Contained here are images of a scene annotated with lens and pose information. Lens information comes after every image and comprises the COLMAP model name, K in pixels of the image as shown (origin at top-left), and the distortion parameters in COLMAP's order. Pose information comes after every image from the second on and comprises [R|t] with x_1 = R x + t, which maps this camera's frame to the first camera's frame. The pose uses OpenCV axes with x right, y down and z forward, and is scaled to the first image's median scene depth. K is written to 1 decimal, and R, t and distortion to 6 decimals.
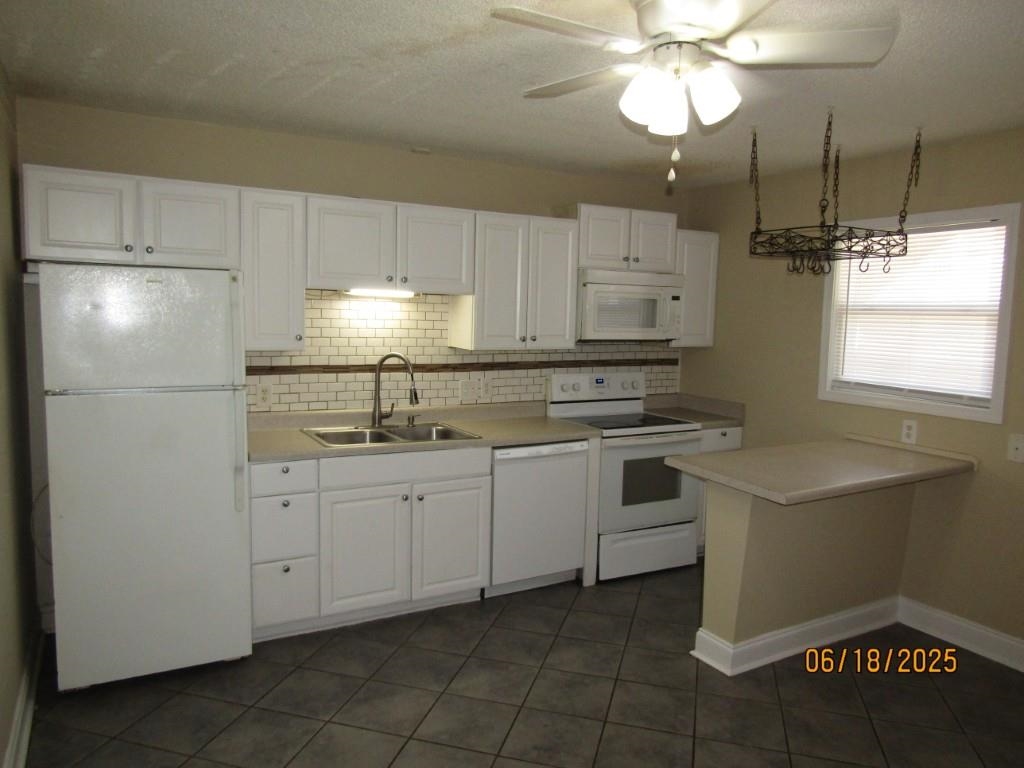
lens RADIAL K [[722.1, 0, 507.1], [0, 722.1, 385.3], [0, 0, 1]] dist [-0.010421, -0.001640]
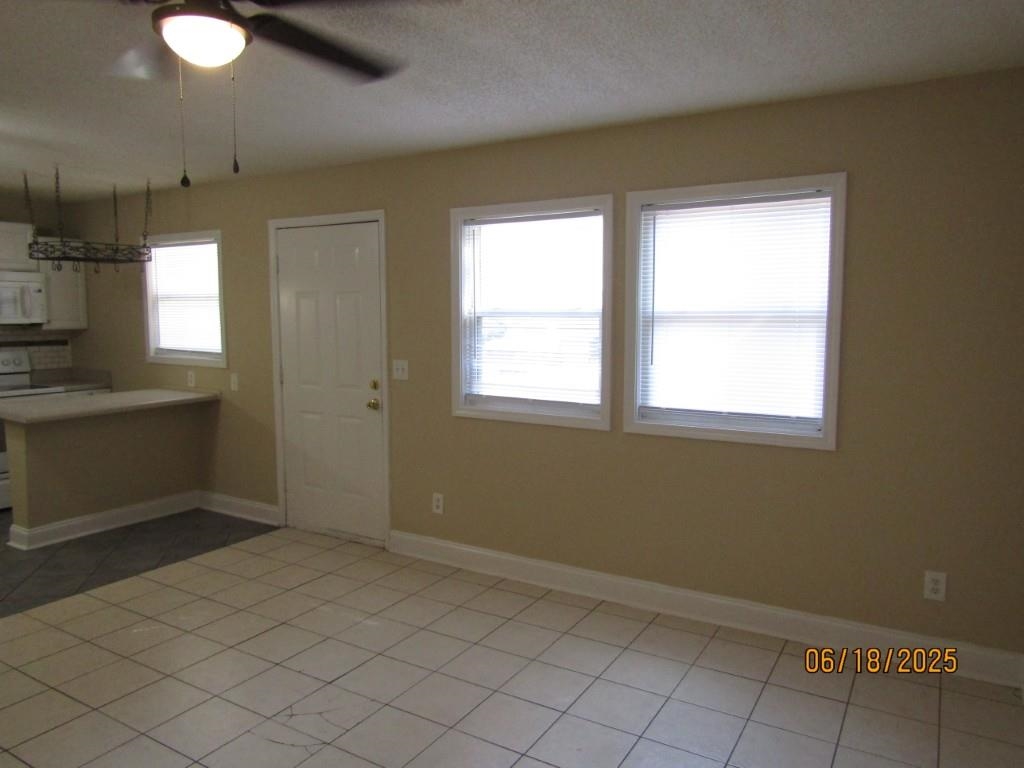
lens RADIAL K [[722.1, 0, 513.3], [0, 722.1, 389.4], [0, 0, 1]] dist [-0.010421, -0.001640]
pose [[0.870318, -0.070583, 0.487405, 0.390626], [0.064692, 0.997486, 0.028935, 0.082077], [-0.488222, 0.006349, 0.872696, -0.601646]]
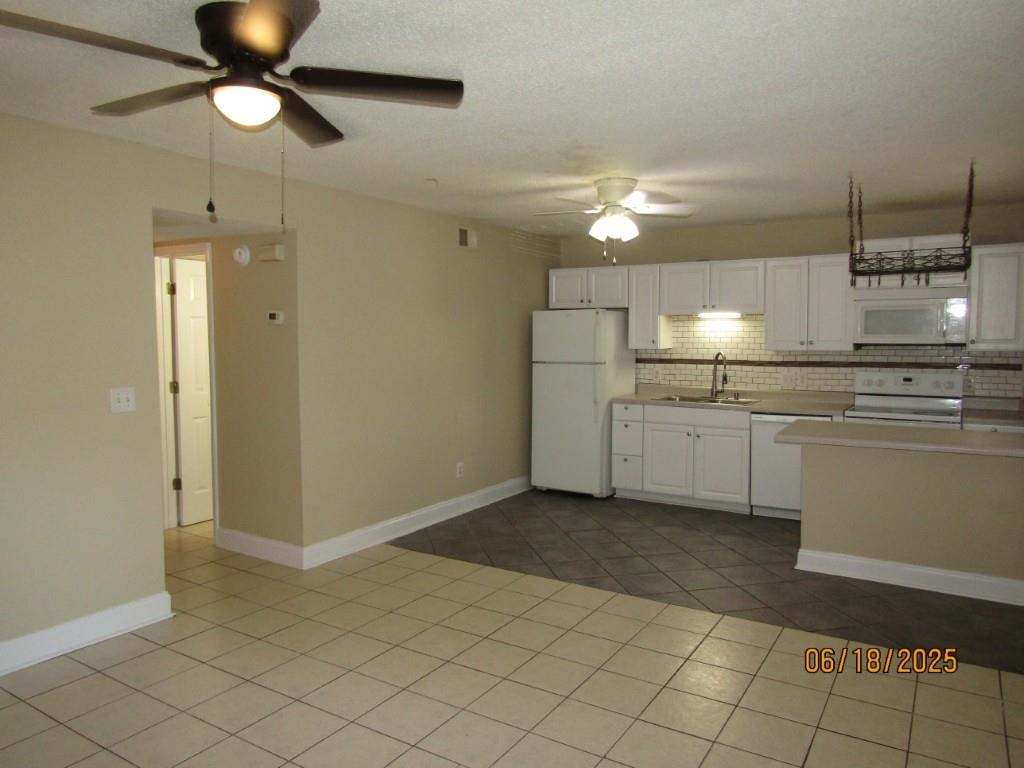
lens RADIAL K [[722.1, 0, 516.5], [0, 722.1, 387.6], [0, 0, 1]] dist [-0.010421, -0.001640]
pose [[0.474349, 0.041239, -0.879371, 1.057611], [-0.074692, 0.997186, 0.006473, 0.058414], [0.877163, 0.062612, 0.476094, -0.169037]]
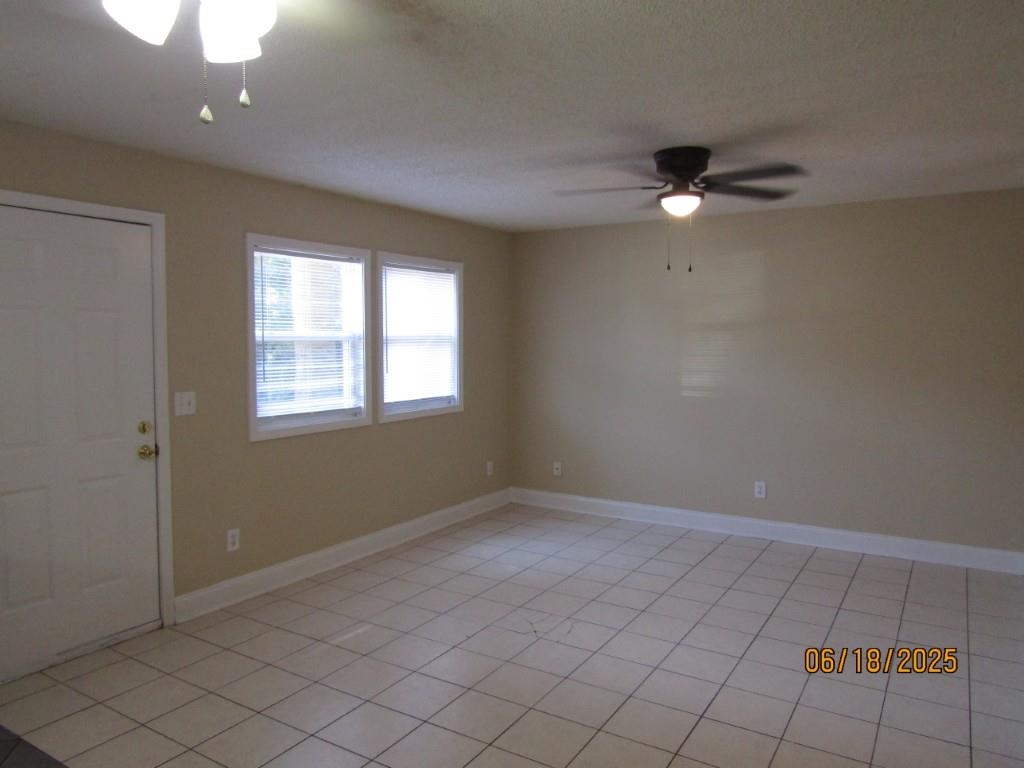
lens RADIAL K [[722.1, 0, 504.3], [0, 722.1, 391.9], [0, 0, 1]] dist [-0.010421, -0.001640]
pose [[-0.468202, -0.087112, 0.879317, -0.322872], [0.078548, 0.987086, 0.139612, -0.055707], [-0.880124, 0.134435, -0.455313, 0.634213]]
